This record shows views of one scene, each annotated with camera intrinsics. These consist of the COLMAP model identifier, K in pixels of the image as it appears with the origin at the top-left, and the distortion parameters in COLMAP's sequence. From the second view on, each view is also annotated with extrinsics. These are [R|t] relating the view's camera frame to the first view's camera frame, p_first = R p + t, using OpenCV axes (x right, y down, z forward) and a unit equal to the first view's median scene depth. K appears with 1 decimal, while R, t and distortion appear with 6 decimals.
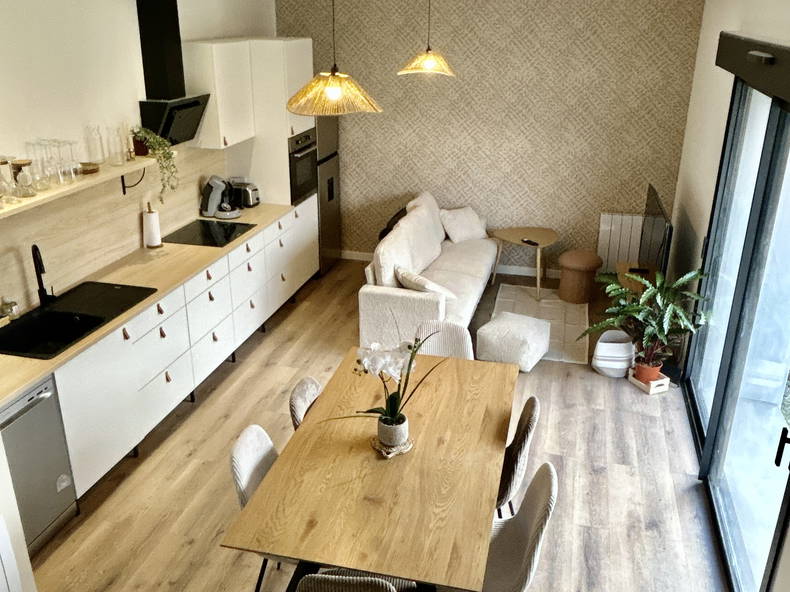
lens RADIAL K [[749.8, 0, 395.0], [0, 749.8, 296.0], [0, 0, 1]] dist [0.013797, -0.007526]
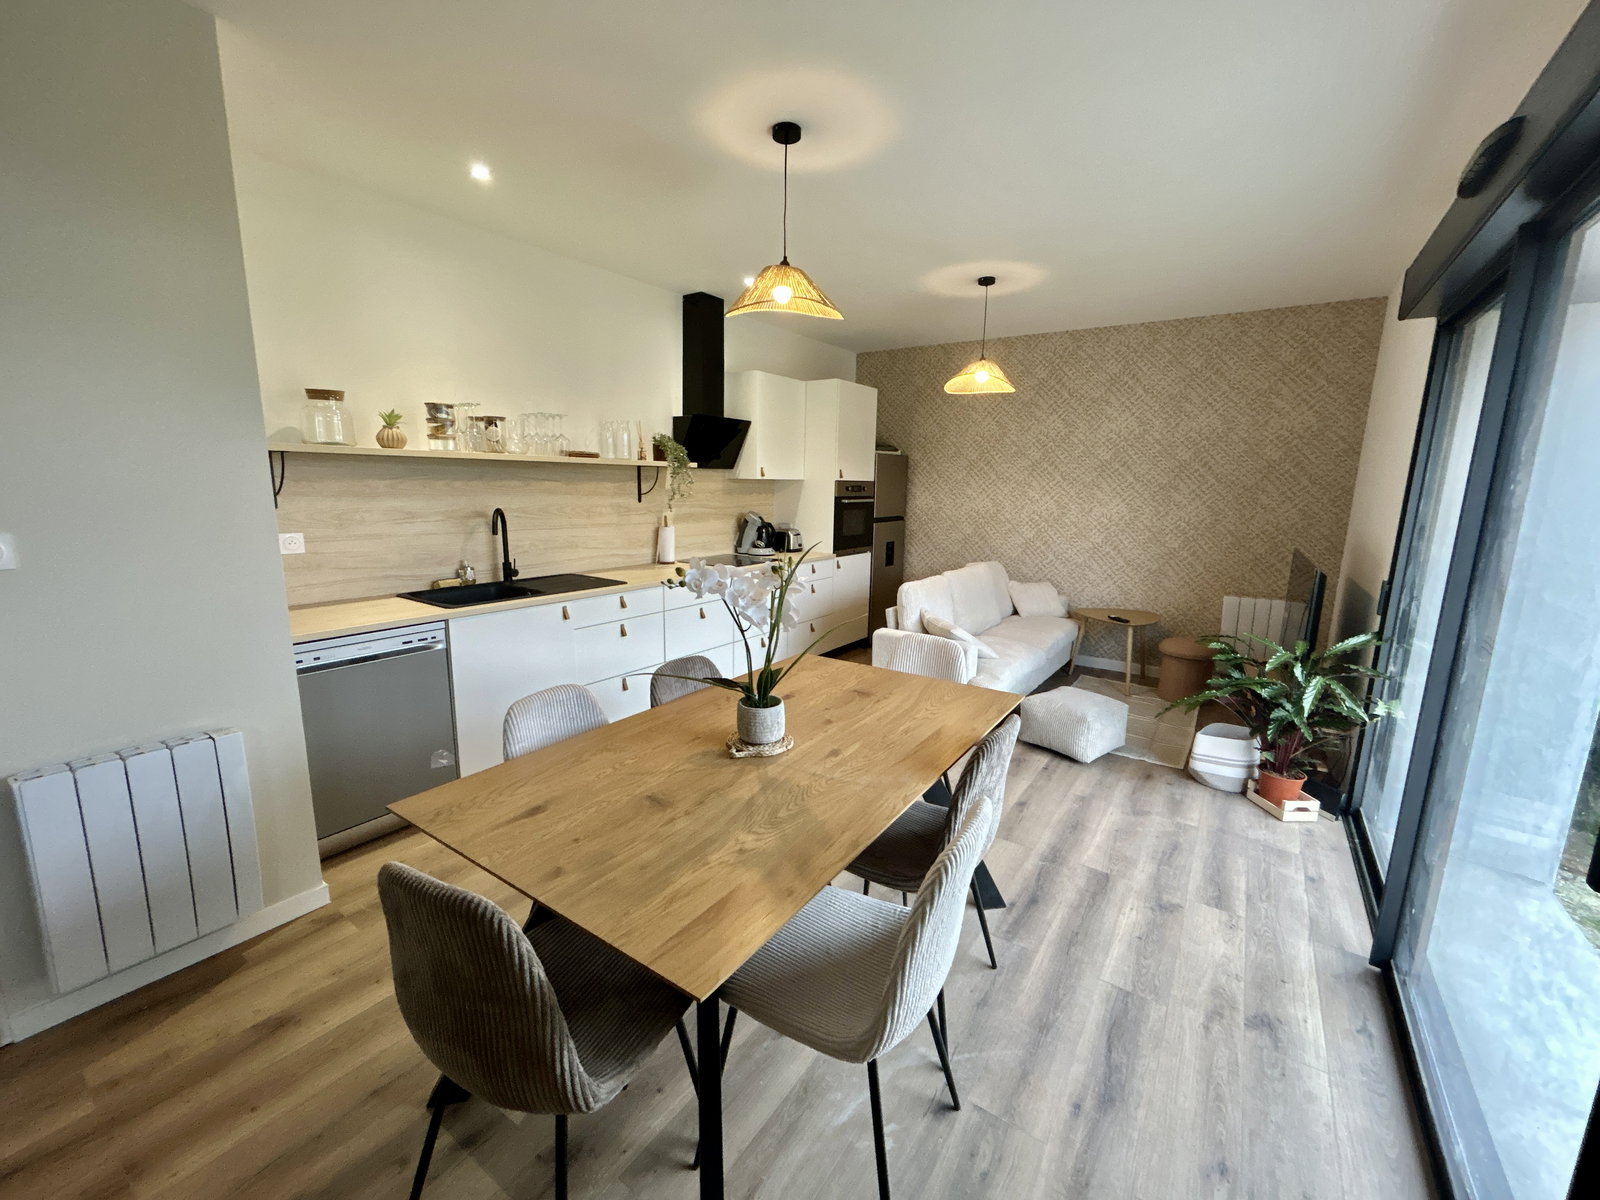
lens RADIAL K [[669.6, 0, 788.6], [0, 669.6, 597.0], [0, 0, 1]] dist [0.001937, 0.000601]
pose [[0.933669, 0.075726, -0.350040, 0.129518], [-0.145680, 0.973179, -0.178043, 0.108059], [0.327169, 0.217227, 0.919659, 0.287611]]
